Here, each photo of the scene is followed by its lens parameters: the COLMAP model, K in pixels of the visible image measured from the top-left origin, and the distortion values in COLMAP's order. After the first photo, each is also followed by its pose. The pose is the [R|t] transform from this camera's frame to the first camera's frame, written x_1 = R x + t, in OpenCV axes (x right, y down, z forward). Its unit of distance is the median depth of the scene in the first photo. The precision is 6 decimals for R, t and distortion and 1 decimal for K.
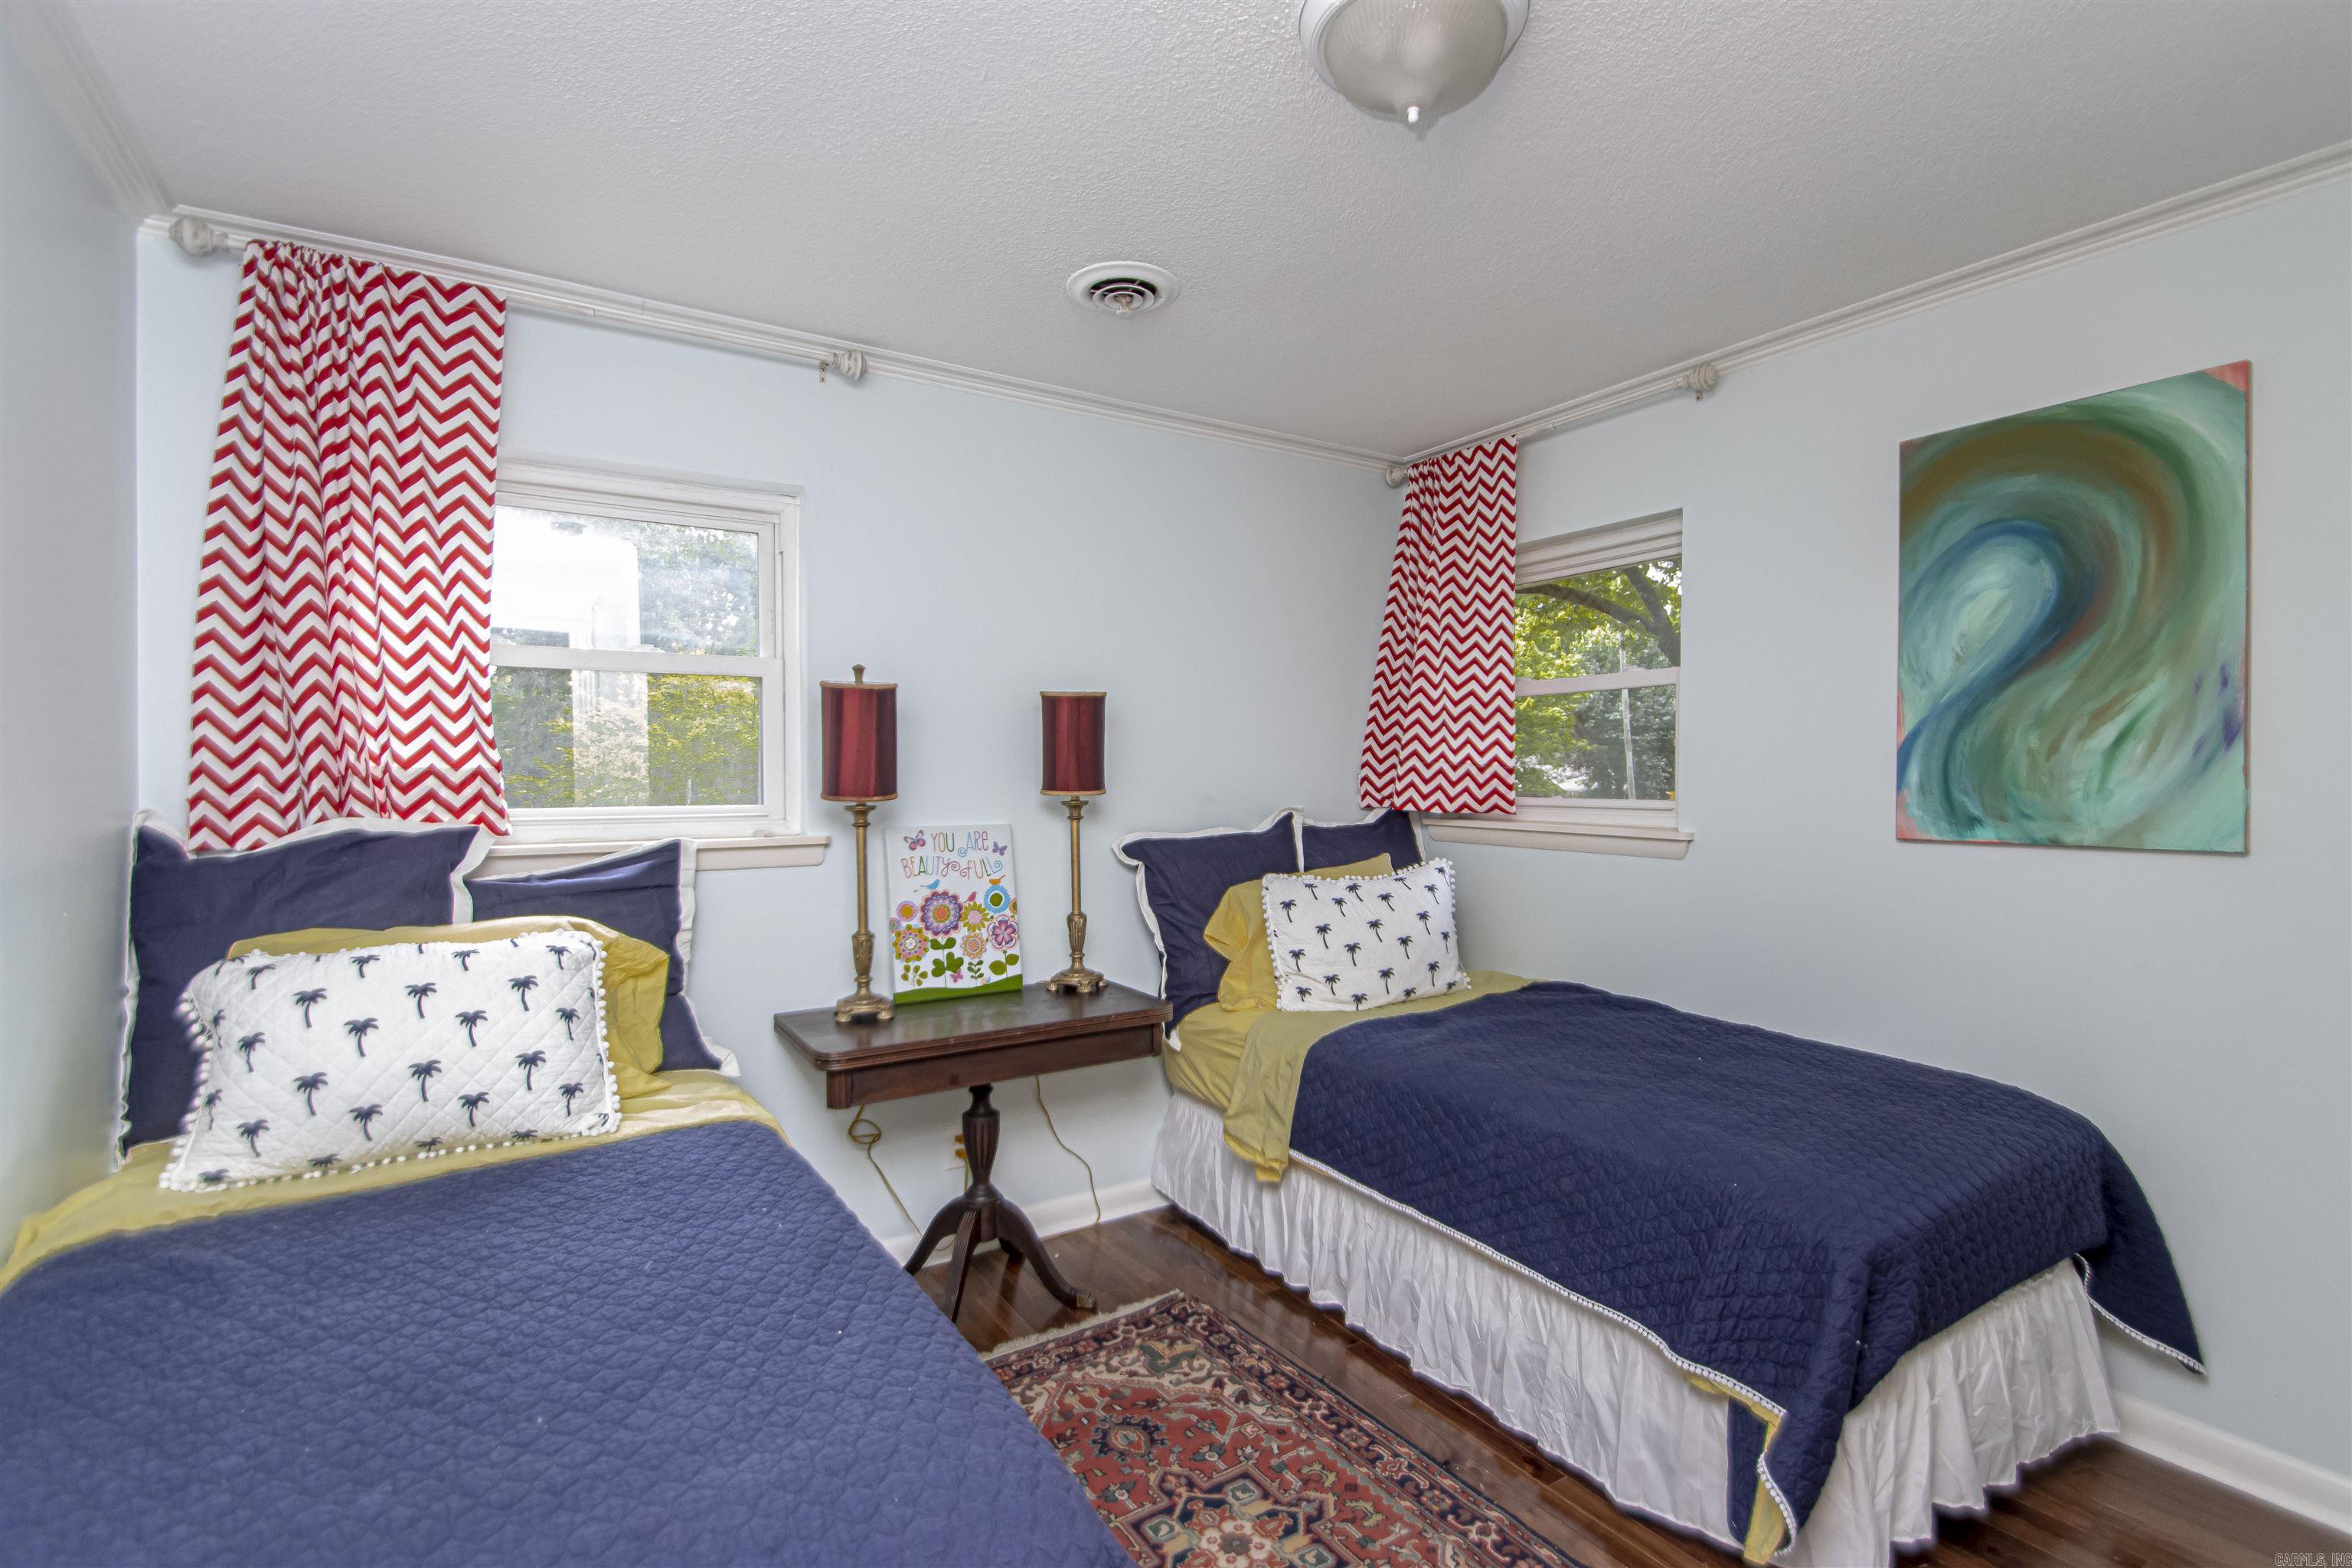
lens RADIAL K [[1098.7, 0, 1201.3], [0, 1098.7, 779.3], [0, 0, 1]] dist [0.024097, -0.019509]
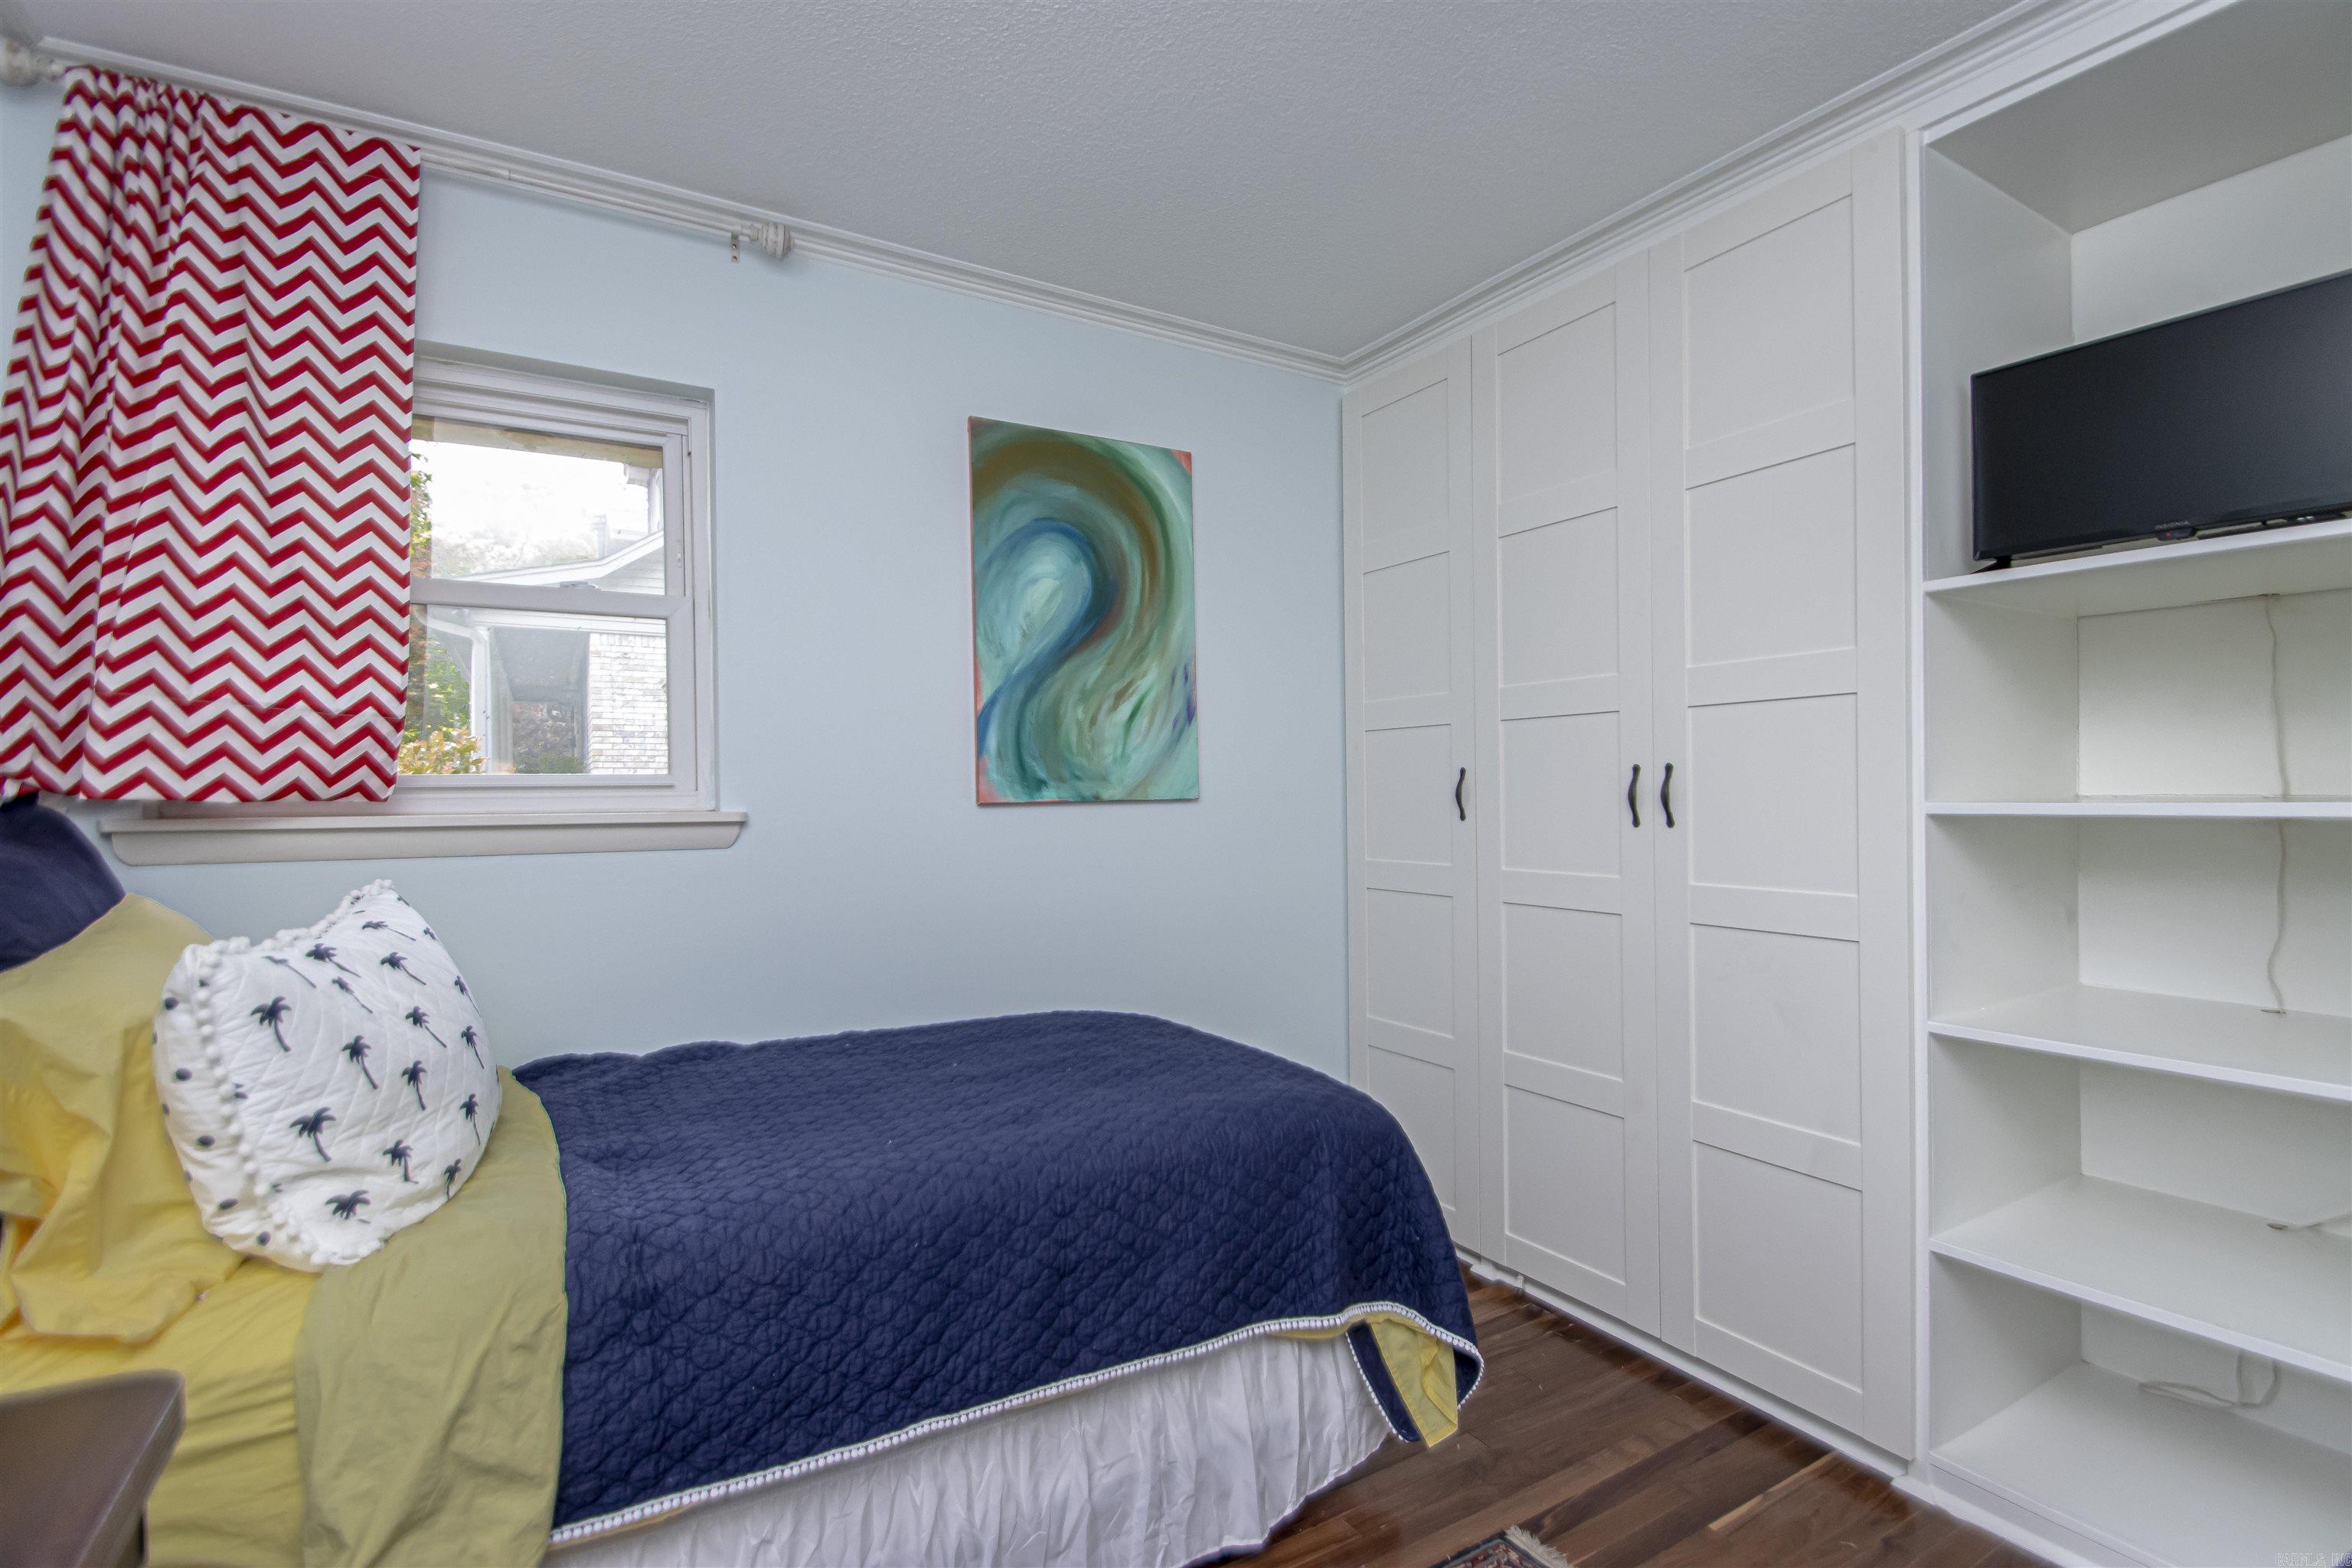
lens RADIAL K [[1098.7, 0, 1201.3], [0, 1098.7, 779.3], [0, 0, 1]] dist [0.024097, -0.019509]
pose [[0.033535, 0.010554, 0.999382, -0.400695], [0.017416, 0.999786, -0.011143, 0.049150], [-0.999286, 0.017779, 0.033344, 0.809702]]
